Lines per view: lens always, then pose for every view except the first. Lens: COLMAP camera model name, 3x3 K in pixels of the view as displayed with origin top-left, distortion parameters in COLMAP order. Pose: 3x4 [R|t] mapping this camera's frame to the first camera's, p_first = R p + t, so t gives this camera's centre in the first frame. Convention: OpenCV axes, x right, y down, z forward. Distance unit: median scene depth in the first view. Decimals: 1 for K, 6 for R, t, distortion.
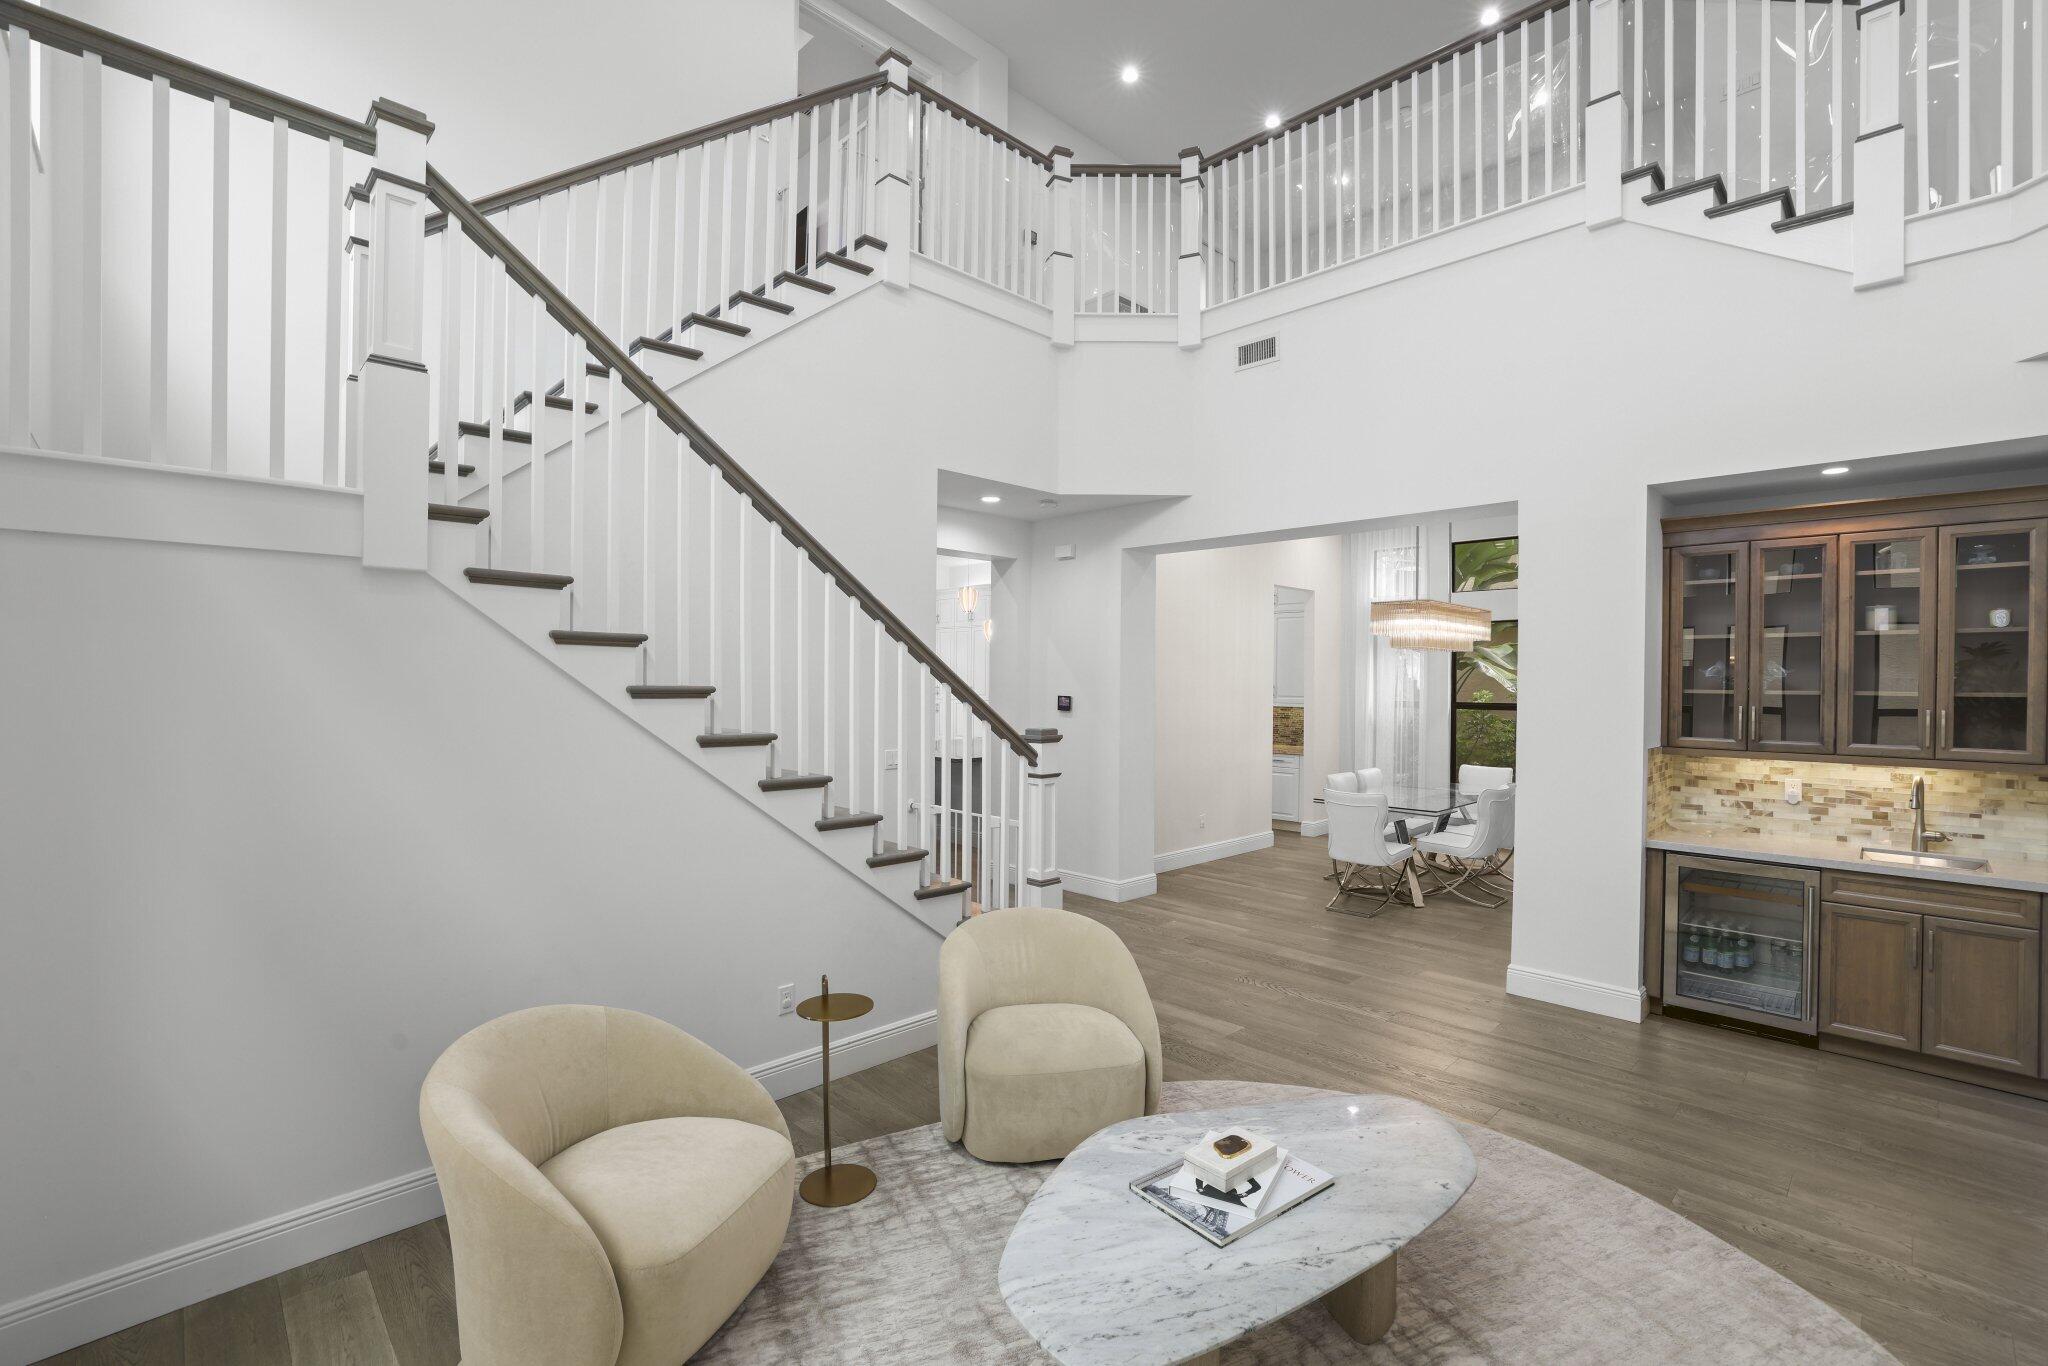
lens RADIAL K [[916.3, 0, 1055.4], [0, 916.3, 693.5], [0, 0, 1]] dist [-0.004354, 0.005324]
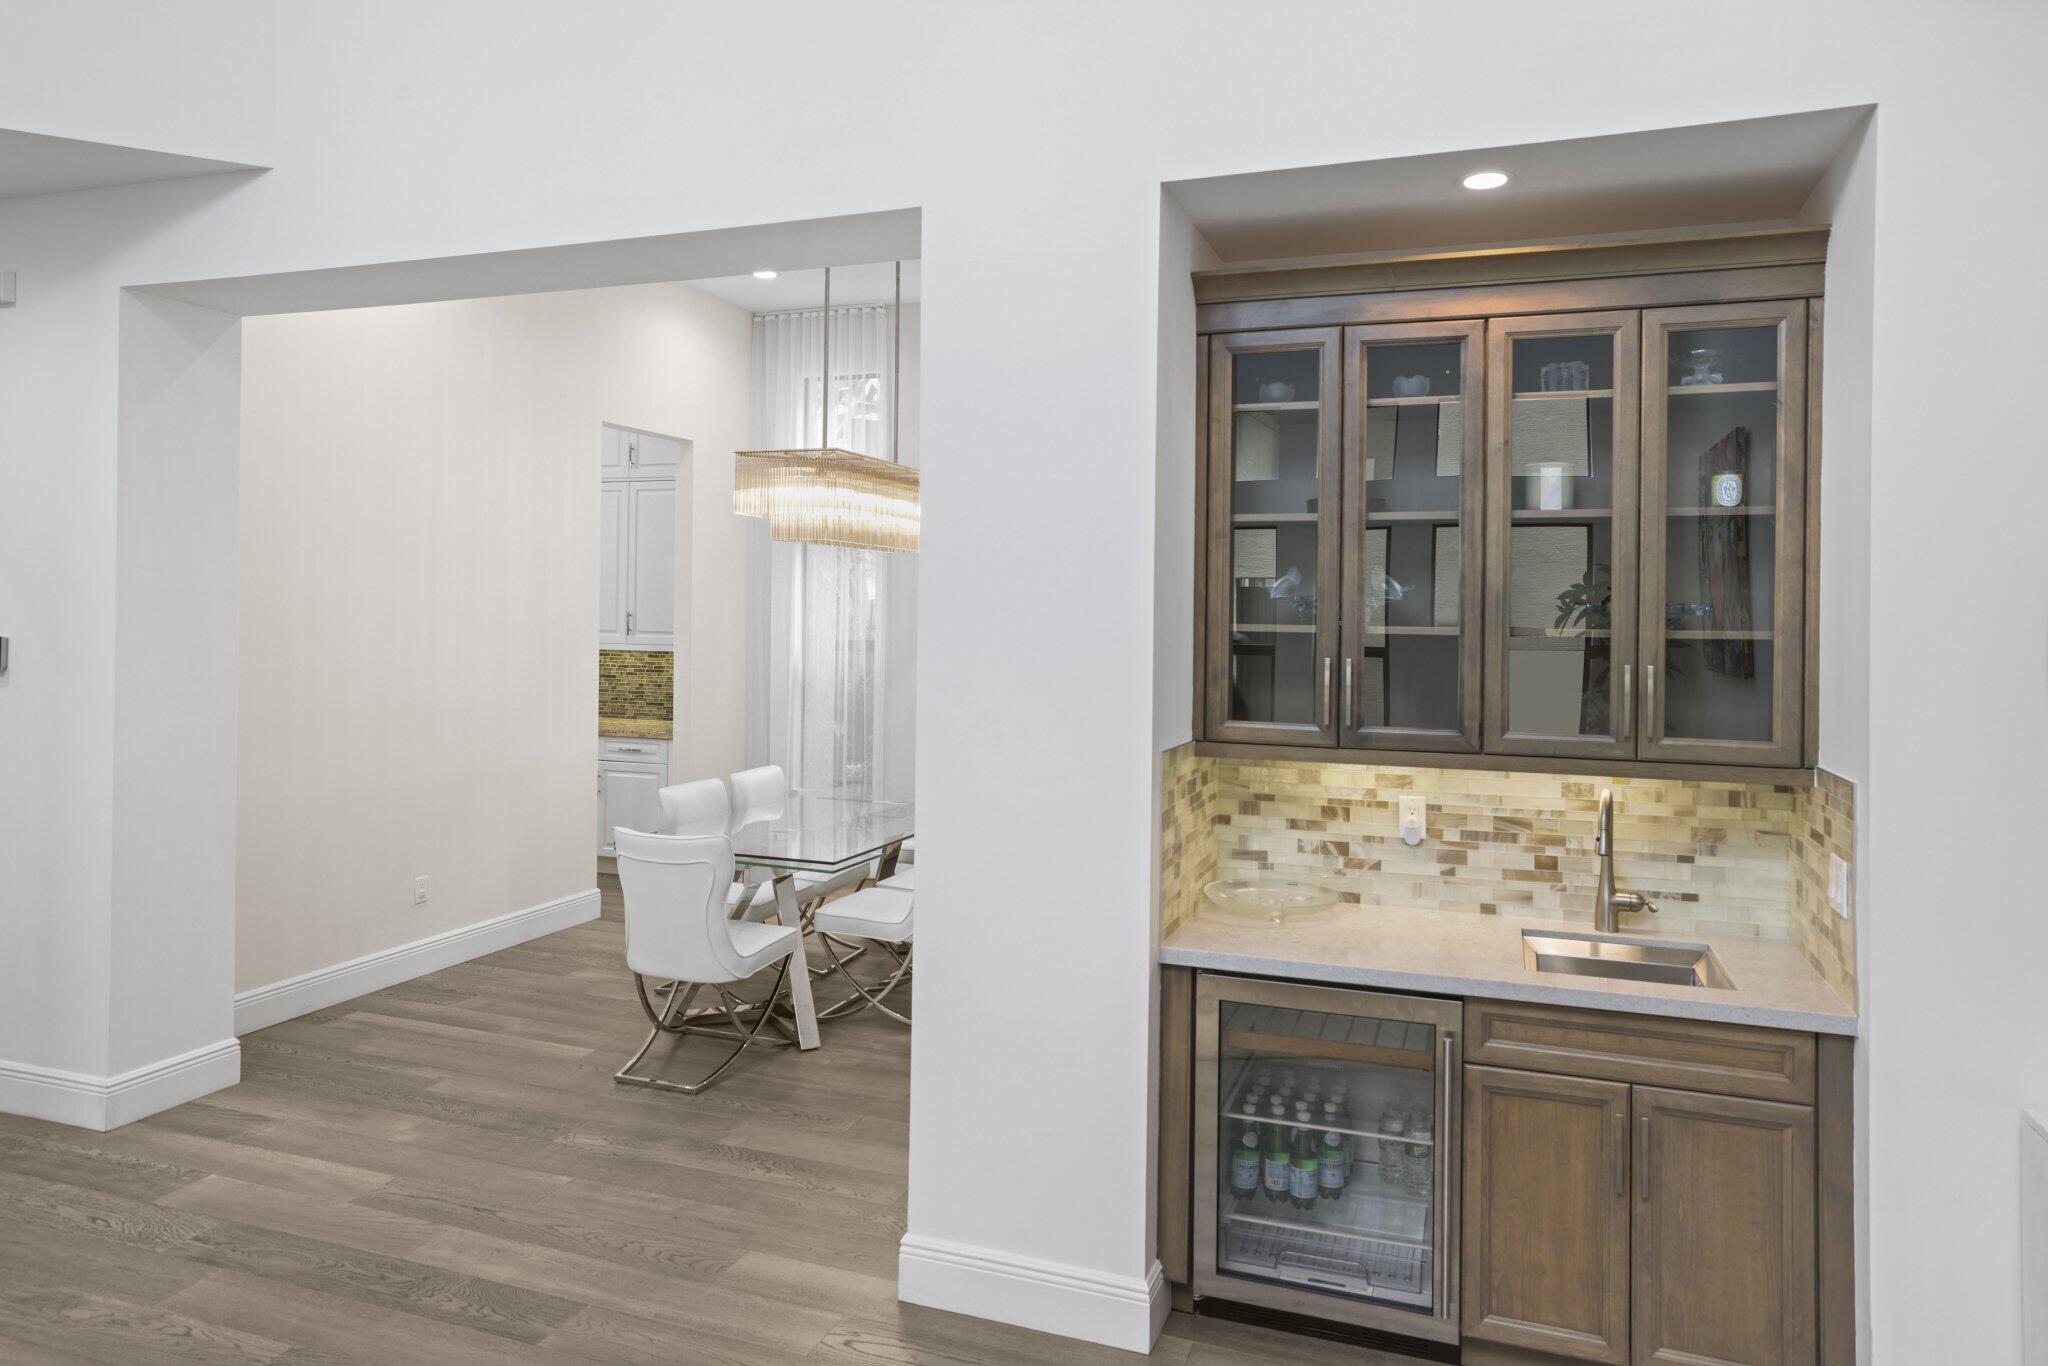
lens RADIAL K [[1354.3, 0, 1018.7], [0, 1354.3, 603.9], [0, 0, 1]] dist [0.002804, -0.000223]
pose [[0.916361, 0.006164, 0.400306, 0.303223], [-0.000795, 0.999908, -0.013577, -0.004975], [-0.400353, 0.012123, 0.916281, 0.397454]]
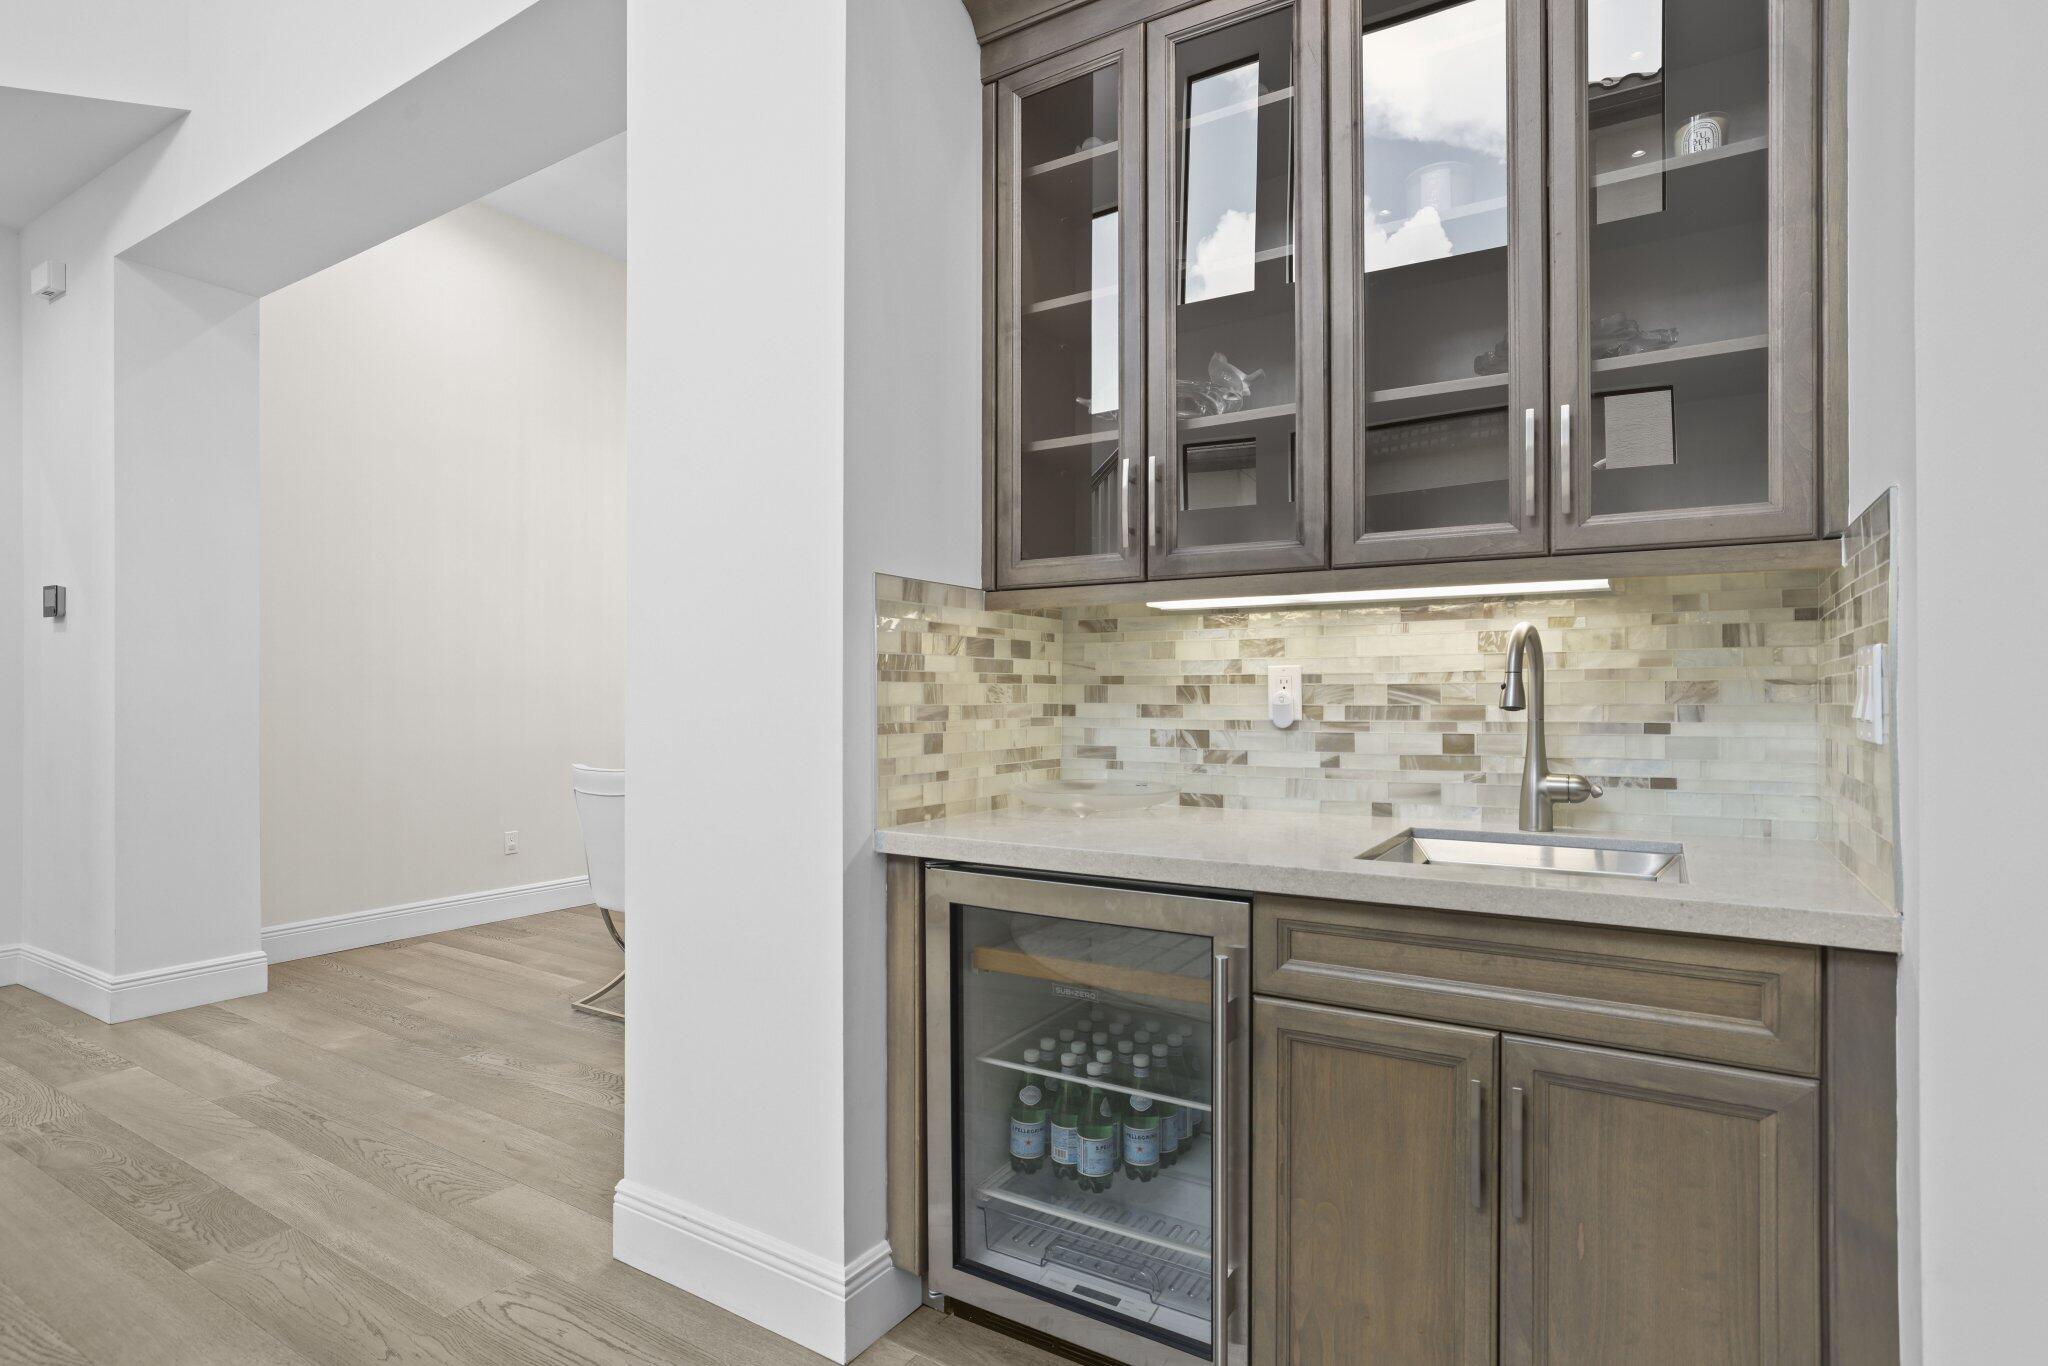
lens RADIAL K [[1049.9, 0, 1033.6], [0, 1049.9, 698.8], [0, 0, 1]] dist [-0.029600, 0.012909]
pose [[0.977940, -0.007931, 0.208733, 0.622855], [0.010247, 0.999897, -0.010014, 0.114527], [-0.208633, 0.011932, 0.977921, 0.597125]]
